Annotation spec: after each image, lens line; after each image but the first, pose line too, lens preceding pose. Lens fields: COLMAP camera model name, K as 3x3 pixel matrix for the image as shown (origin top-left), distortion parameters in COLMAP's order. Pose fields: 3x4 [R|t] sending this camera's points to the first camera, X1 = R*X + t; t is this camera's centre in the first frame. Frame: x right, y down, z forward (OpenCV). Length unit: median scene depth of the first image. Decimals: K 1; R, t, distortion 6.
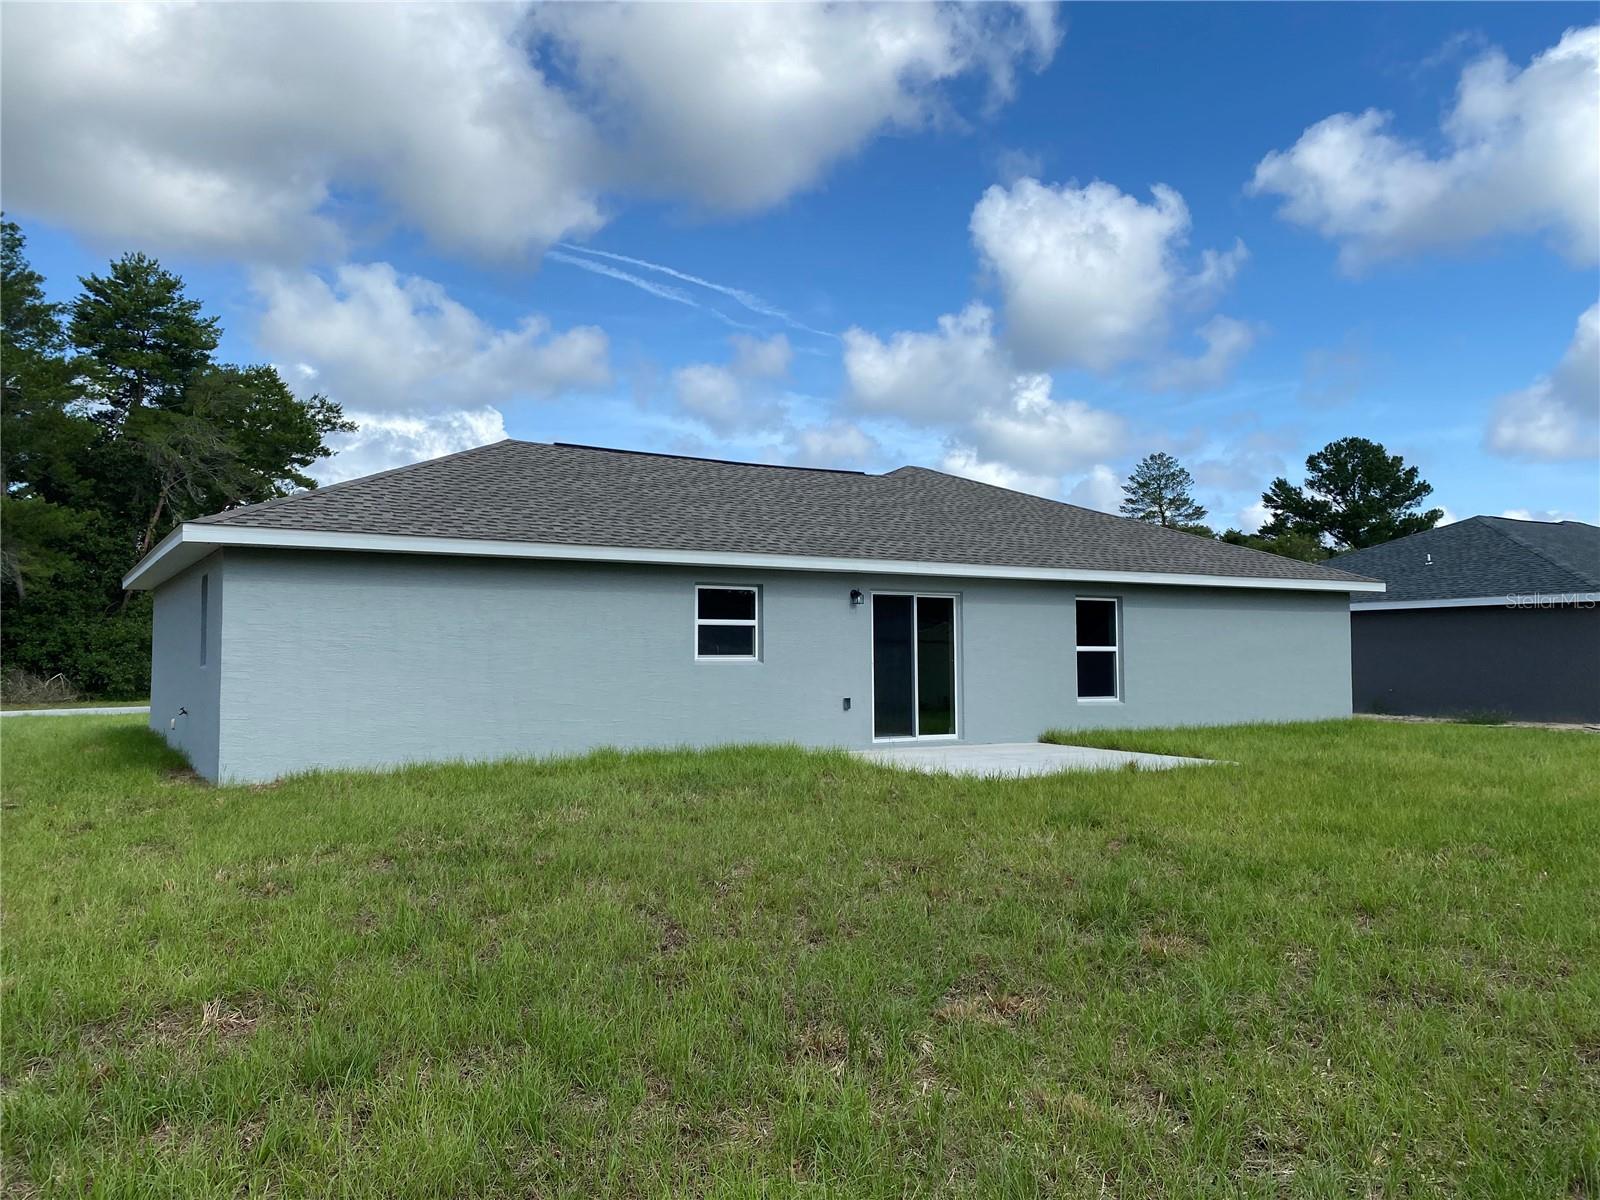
lens RADIAL K [[1212.8, 0, 800.0], [0, 1212.8, 600.0], [0, 0, 1]] dist [0.005826, 0.001815]
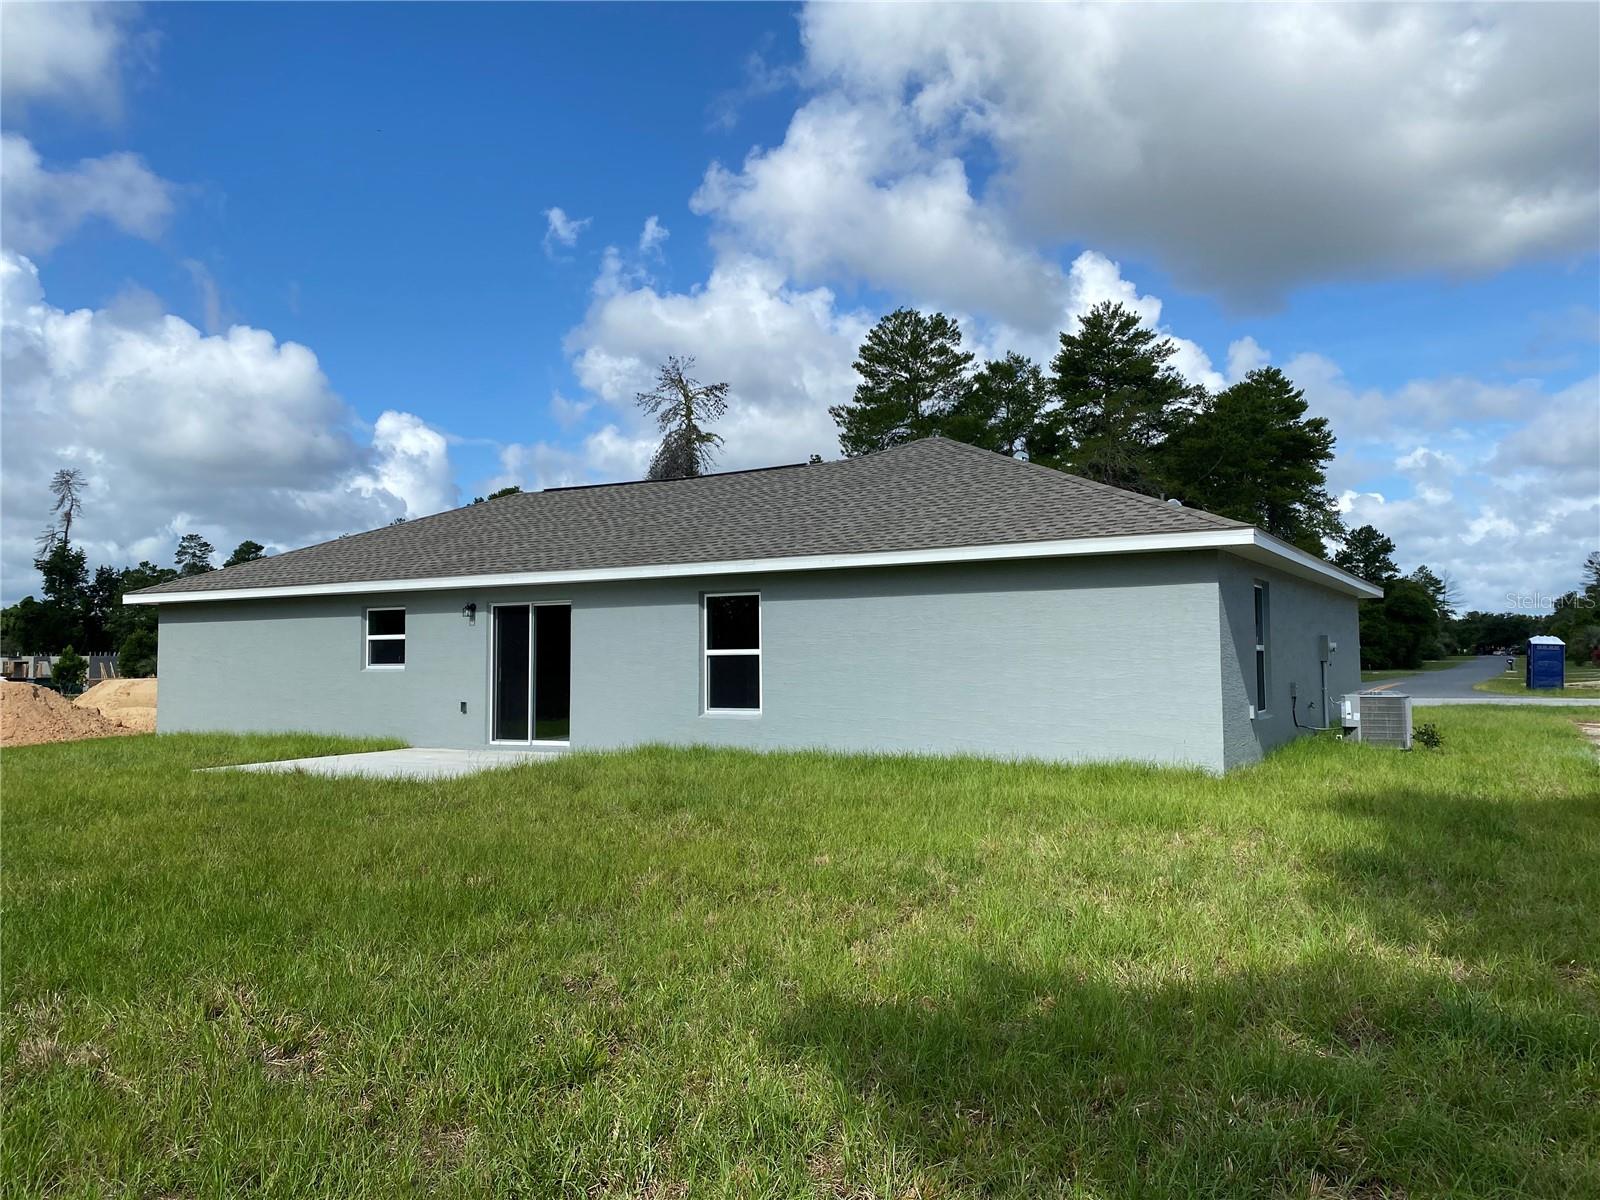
lens RADIAL K [[1212.8, 0, 800.0], [0, 1212.8, 600.0], [0, 0, 1]] dist [0.005826, 0.001815]
pose [[0.540914, -0.049069, -0.839646, 1.083844], [0.049885, 0.998411, -0.026211, 0.030701], [0.839598, -0.027708, 0.542502, 0.627844]]
